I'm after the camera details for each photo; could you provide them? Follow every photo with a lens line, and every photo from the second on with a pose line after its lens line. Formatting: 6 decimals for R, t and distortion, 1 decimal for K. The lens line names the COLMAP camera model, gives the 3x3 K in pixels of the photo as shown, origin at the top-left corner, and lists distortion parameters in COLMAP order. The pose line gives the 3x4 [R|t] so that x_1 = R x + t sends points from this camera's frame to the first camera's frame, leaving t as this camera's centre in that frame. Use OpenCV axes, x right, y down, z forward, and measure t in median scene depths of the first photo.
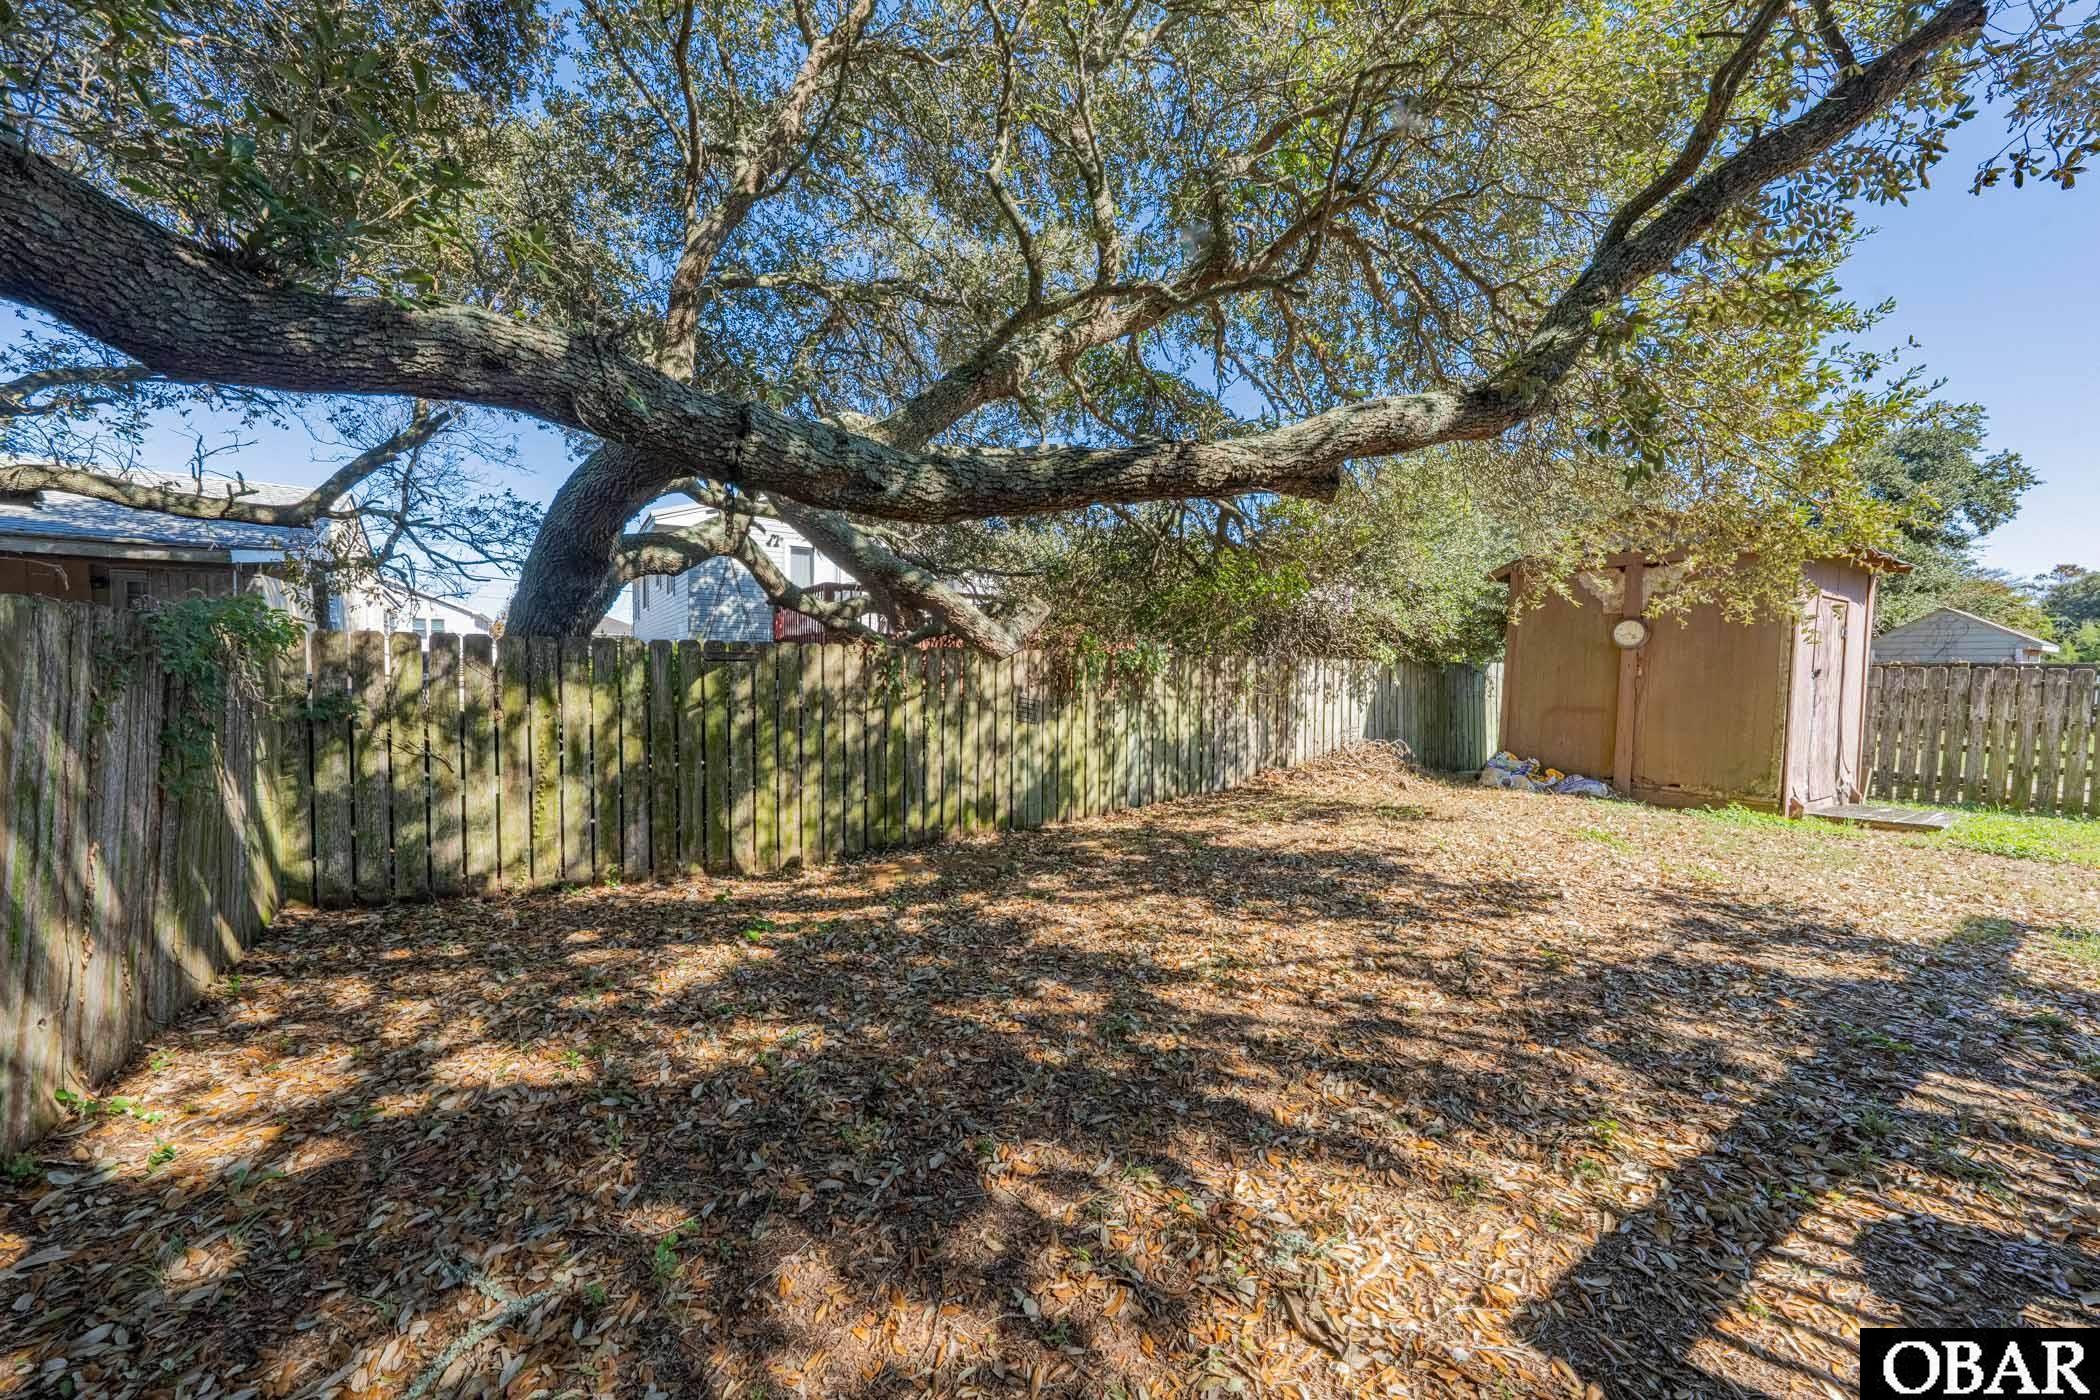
lens RADIAL K [[743.1, 0, 1045.2], [0, 743.1, 703.9], [0, 0, 1]] dist [0.001154, 0.000166]
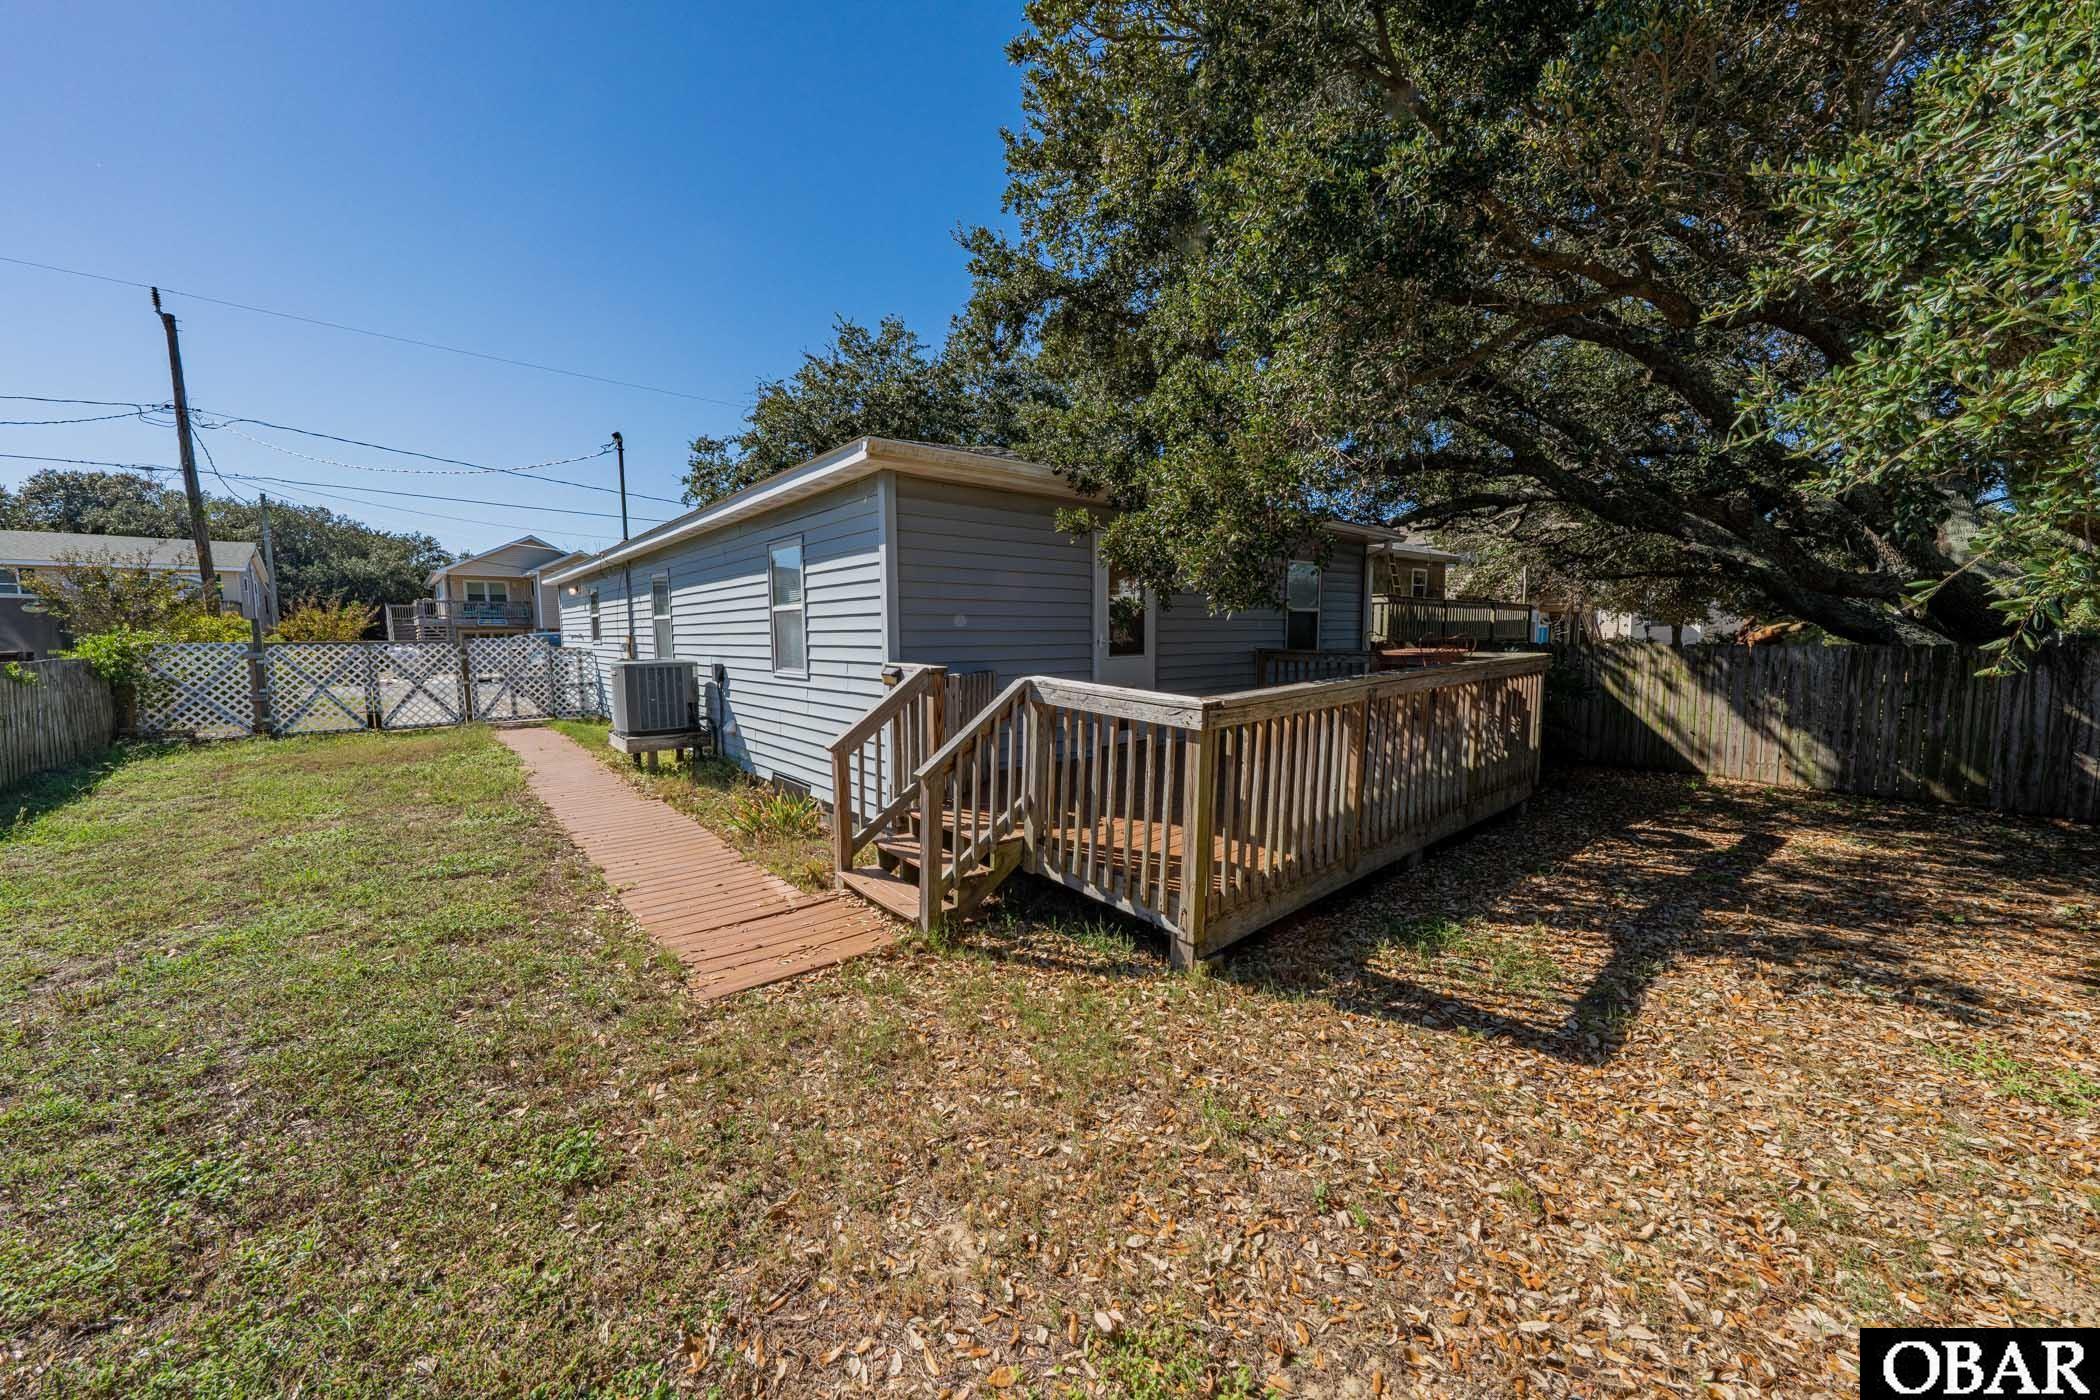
lens RADIAL K [[754.7, 0, 1045.5], [0, 754.7, 701.3], [0, 0, 1]] dist [-0.002137, -0.000127]
pose [[-0.989346, 0.009754, -0.145259, 2.198336], [-0.009593, 0.991218, 0.131891, -0.153648], [0.145270, 0.131879, -0.980563, 1.842854]]
